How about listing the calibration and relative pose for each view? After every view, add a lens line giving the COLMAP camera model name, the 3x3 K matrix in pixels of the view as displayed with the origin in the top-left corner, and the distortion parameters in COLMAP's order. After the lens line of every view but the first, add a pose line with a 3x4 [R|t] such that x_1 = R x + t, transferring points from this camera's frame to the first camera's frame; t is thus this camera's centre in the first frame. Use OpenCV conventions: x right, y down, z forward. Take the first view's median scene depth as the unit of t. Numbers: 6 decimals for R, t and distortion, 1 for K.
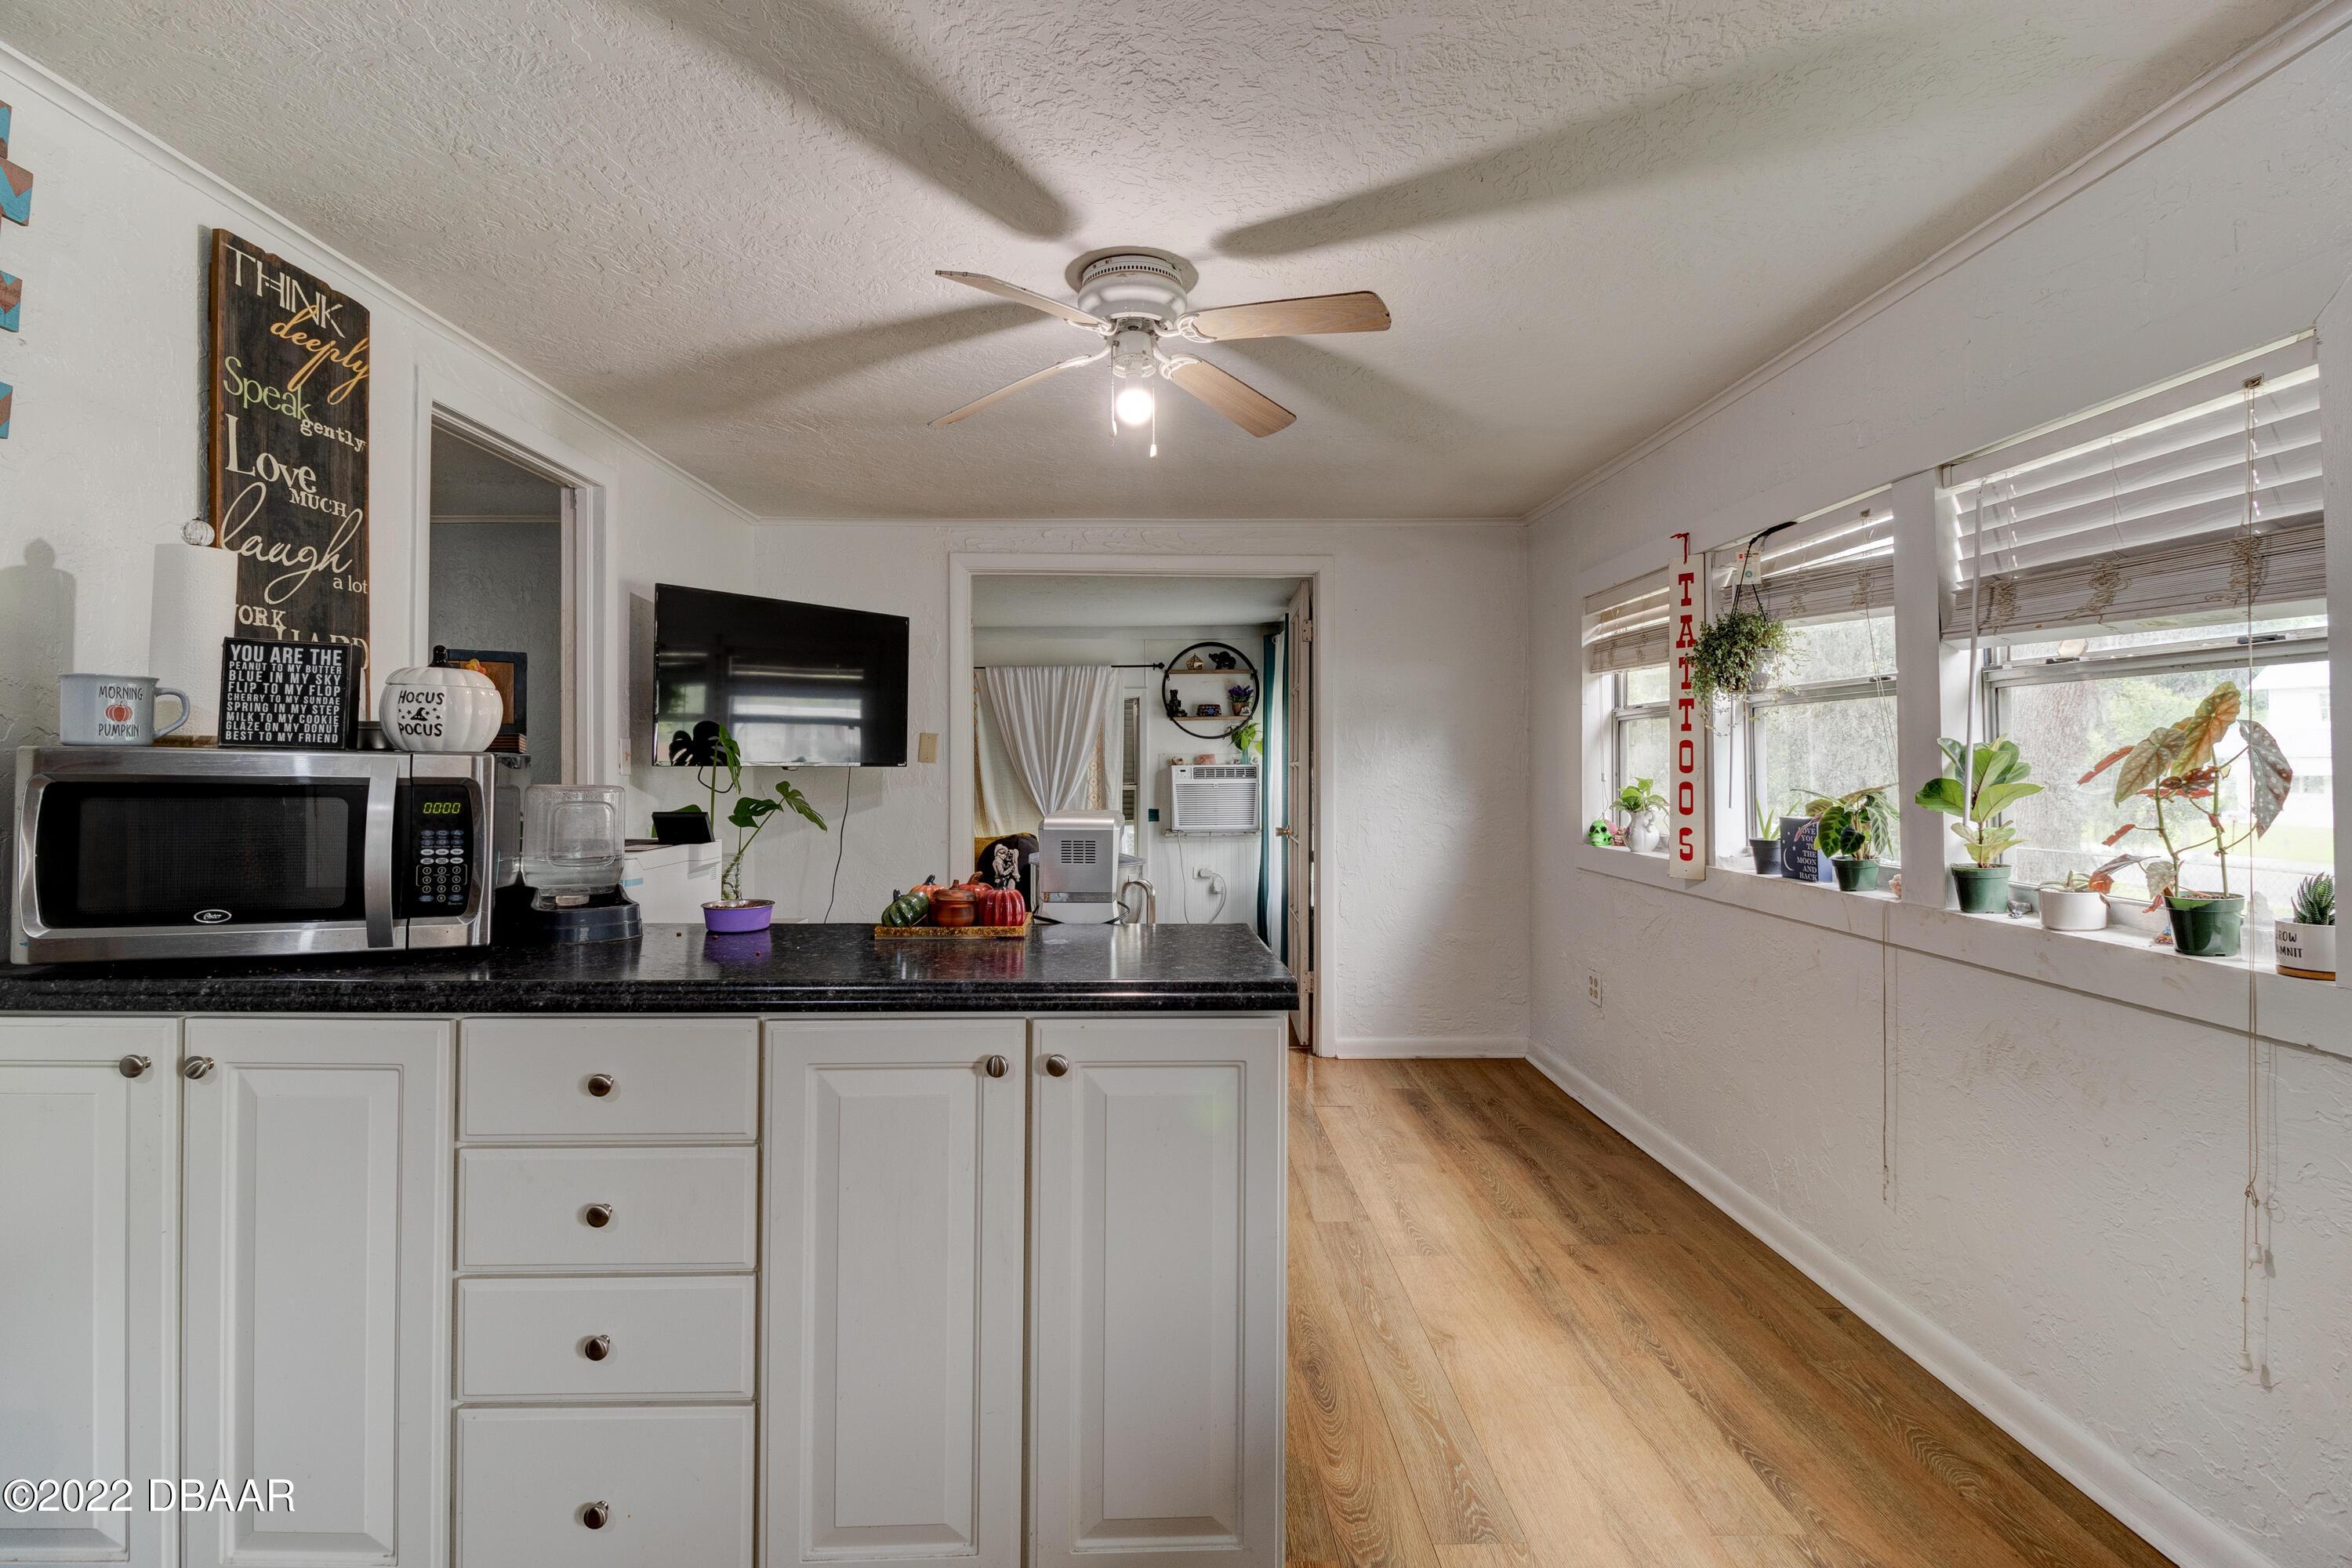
lens RADIAL K [[1106.1, 0, 1169.9], [0, 1106.1, 759.4], [0, 0, 1]] dist [0.010394, -0.015655]
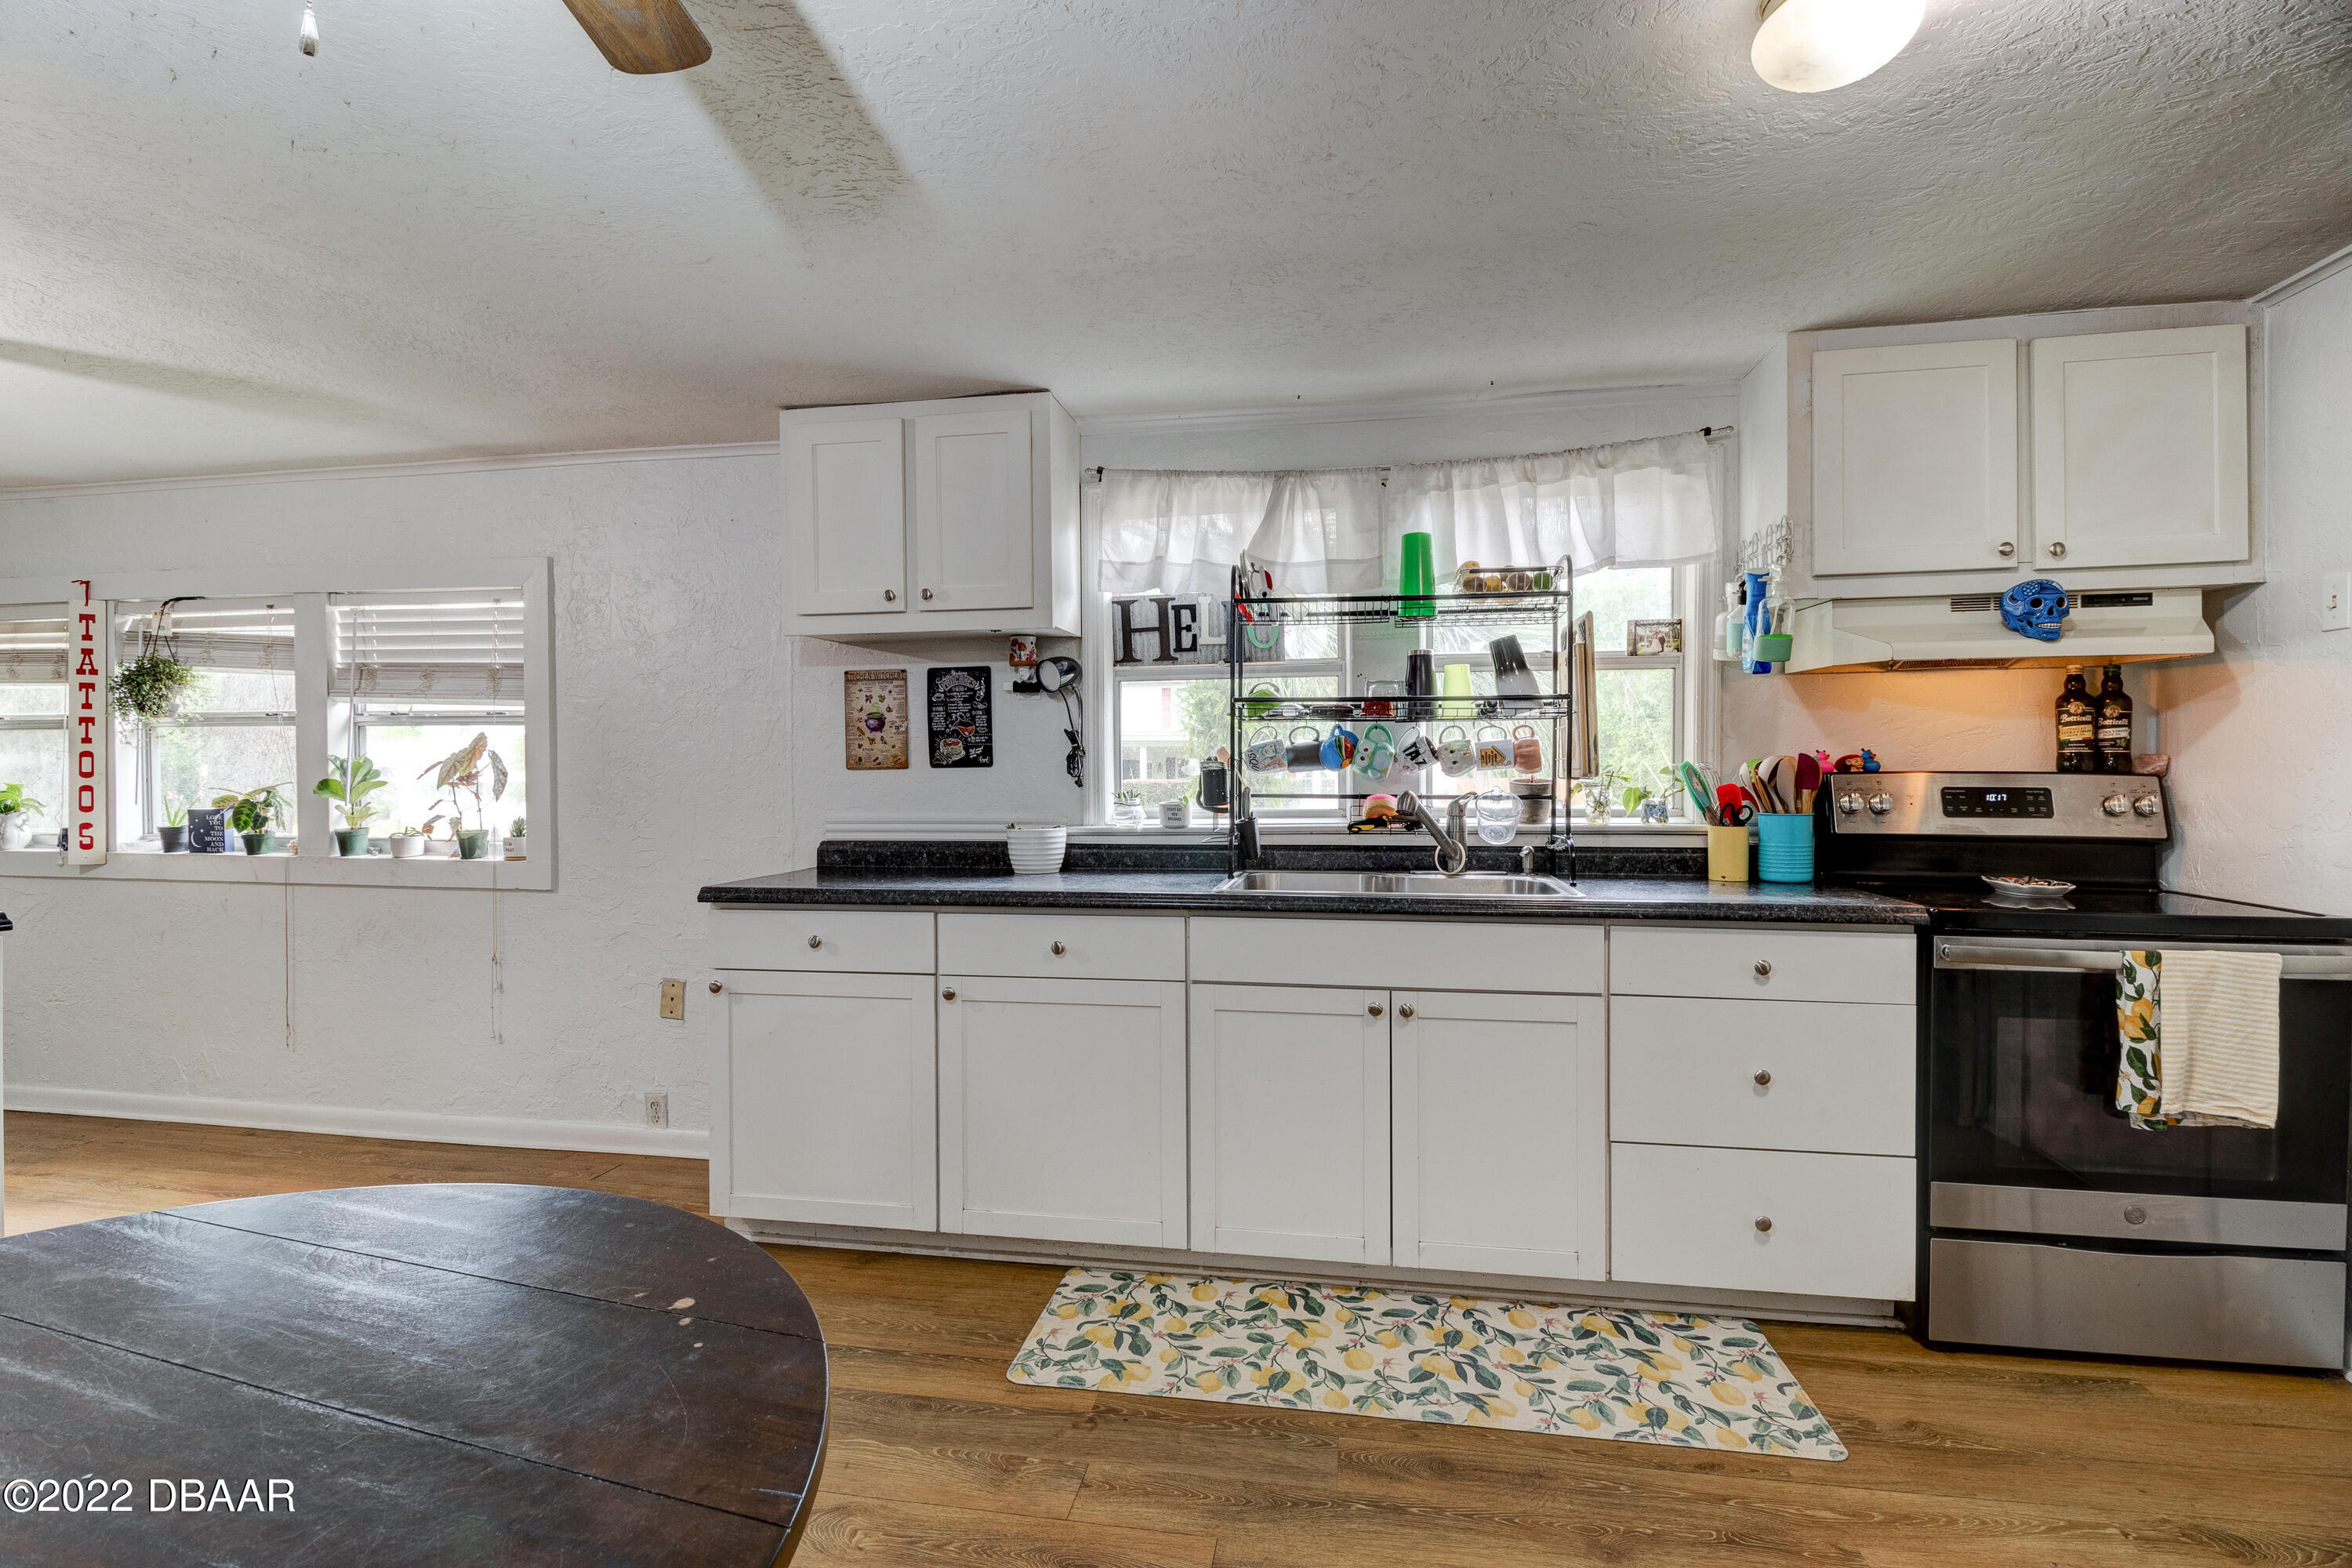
lens RADIAL K [[1106.1, 0, 1169.9], [0, 1106.1, 759.4], [0, 0, 1]] dist [0.010394, -0.015655]
pose [[0.186264, 0.010640, 0.982442, -0.703395], [-0.002734, 0.999943, -0.010312, 0.001587], [-0.982496, -0.000765, 0.186283, -0.556262]]
